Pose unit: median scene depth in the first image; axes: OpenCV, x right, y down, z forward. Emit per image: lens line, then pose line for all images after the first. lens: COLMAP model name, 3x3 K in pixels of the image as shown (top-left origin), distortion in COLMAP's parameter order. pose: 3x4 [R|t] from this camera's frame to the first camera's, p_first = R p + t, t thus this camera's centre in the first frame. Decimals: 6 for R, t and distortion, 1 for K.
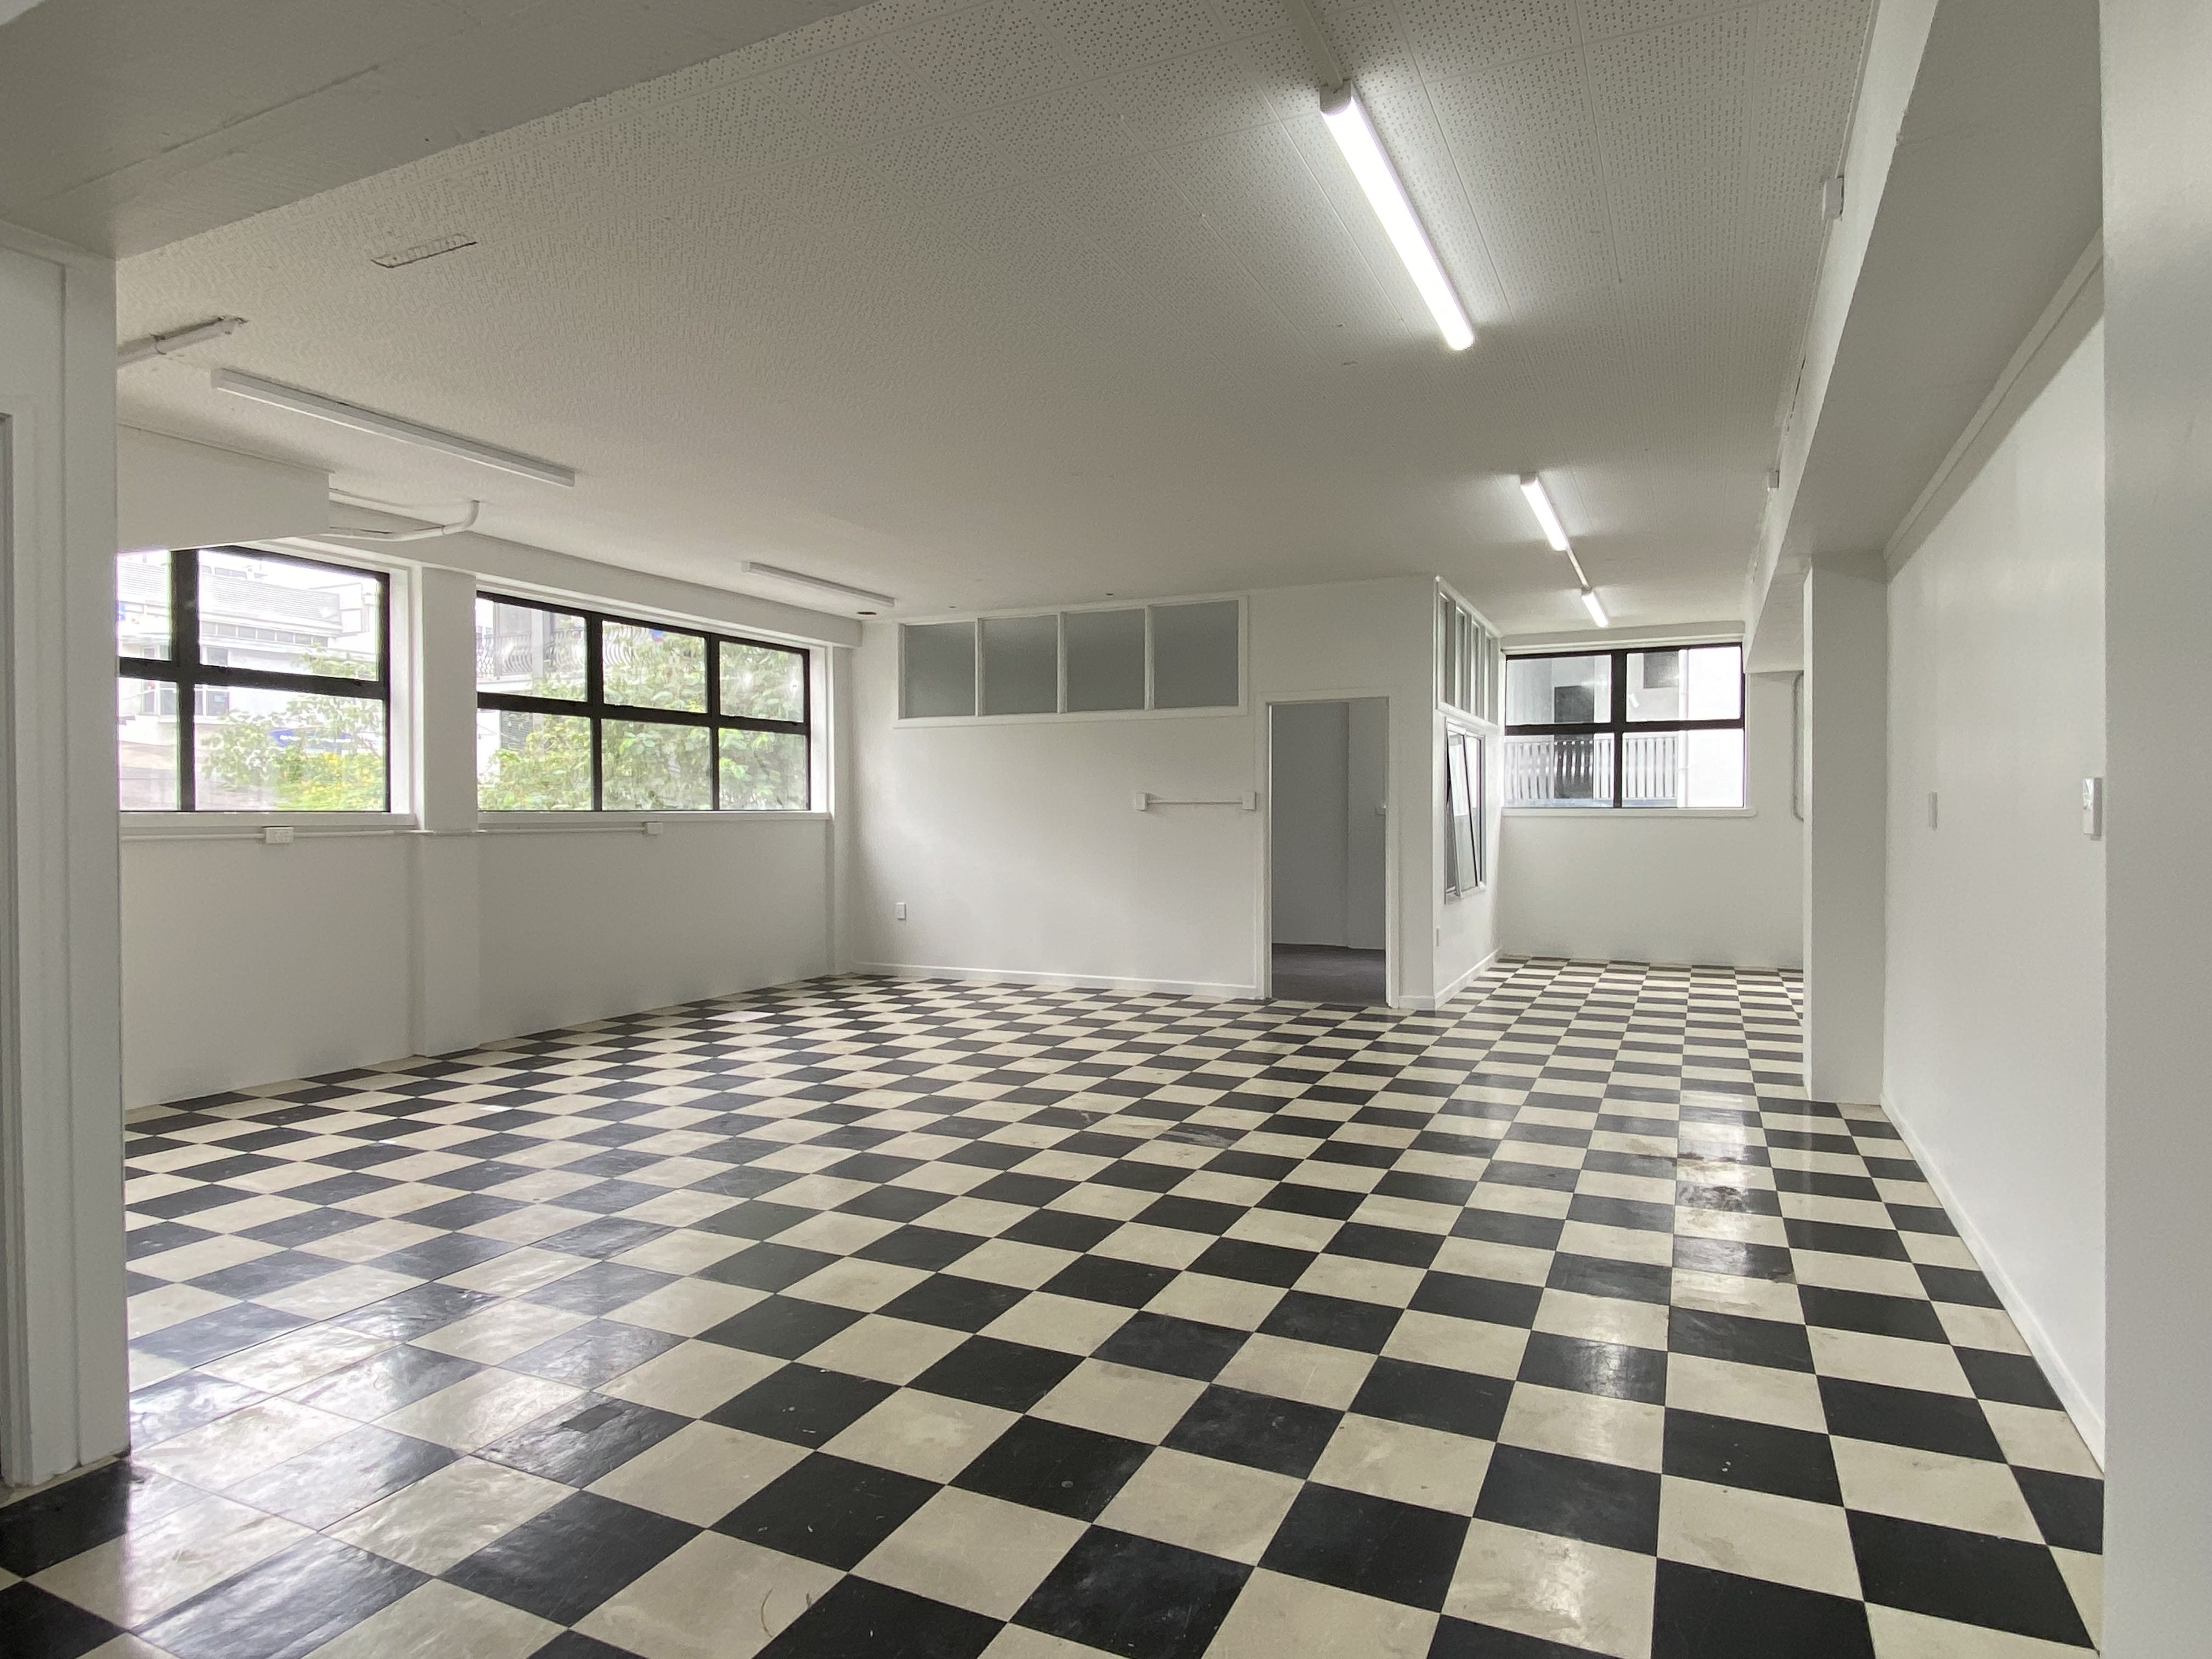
lens RADIAL K [[1247.5, 0, 1118.6], [0, 1247.5, 804.5], [0, 0, 1]] dist [0.071919, -0.000153]
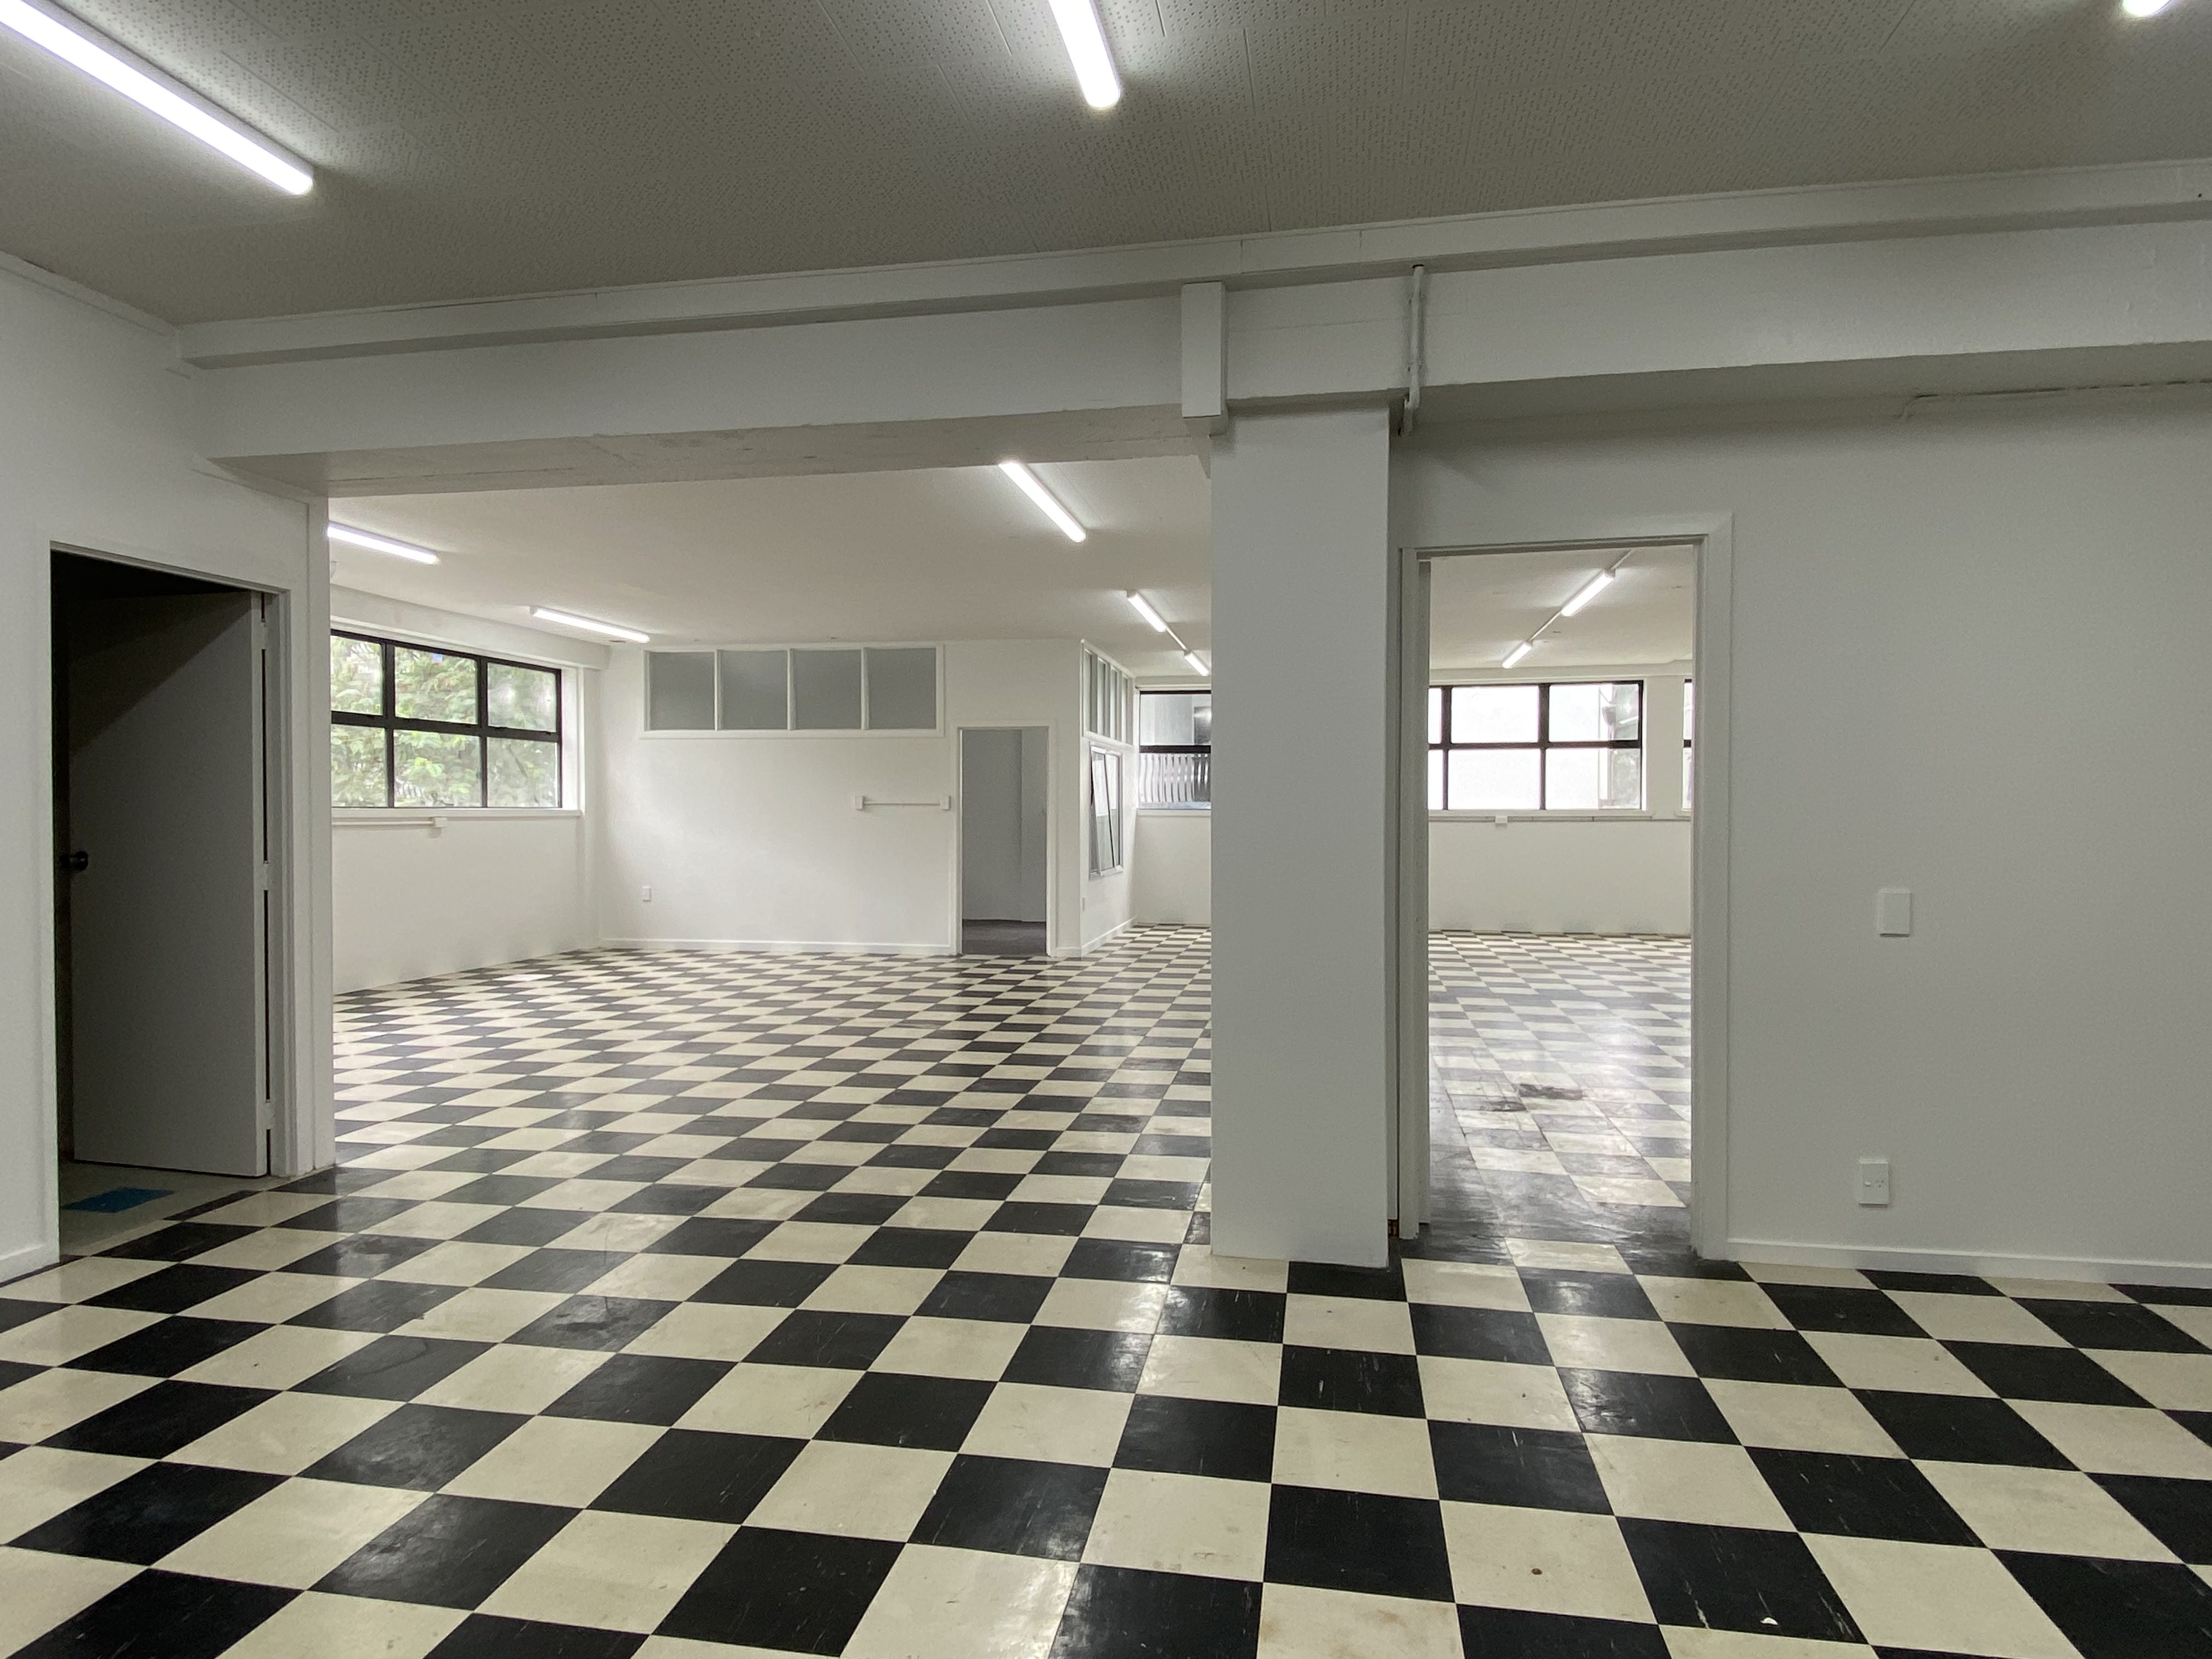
lens RADIAL K [[1247.5, 0, 1118.6], [0, 1247.5, 804.5], [0, 0, 1]] dist [0.071919, -0.000153]
pose [[0.964162, 0.008456, 0.265179, -0.058576], [-0.008585, 0.999963, -0.000672, -0.001908], [-0.265175, -0.001629, 0.964199, -0.267214]]
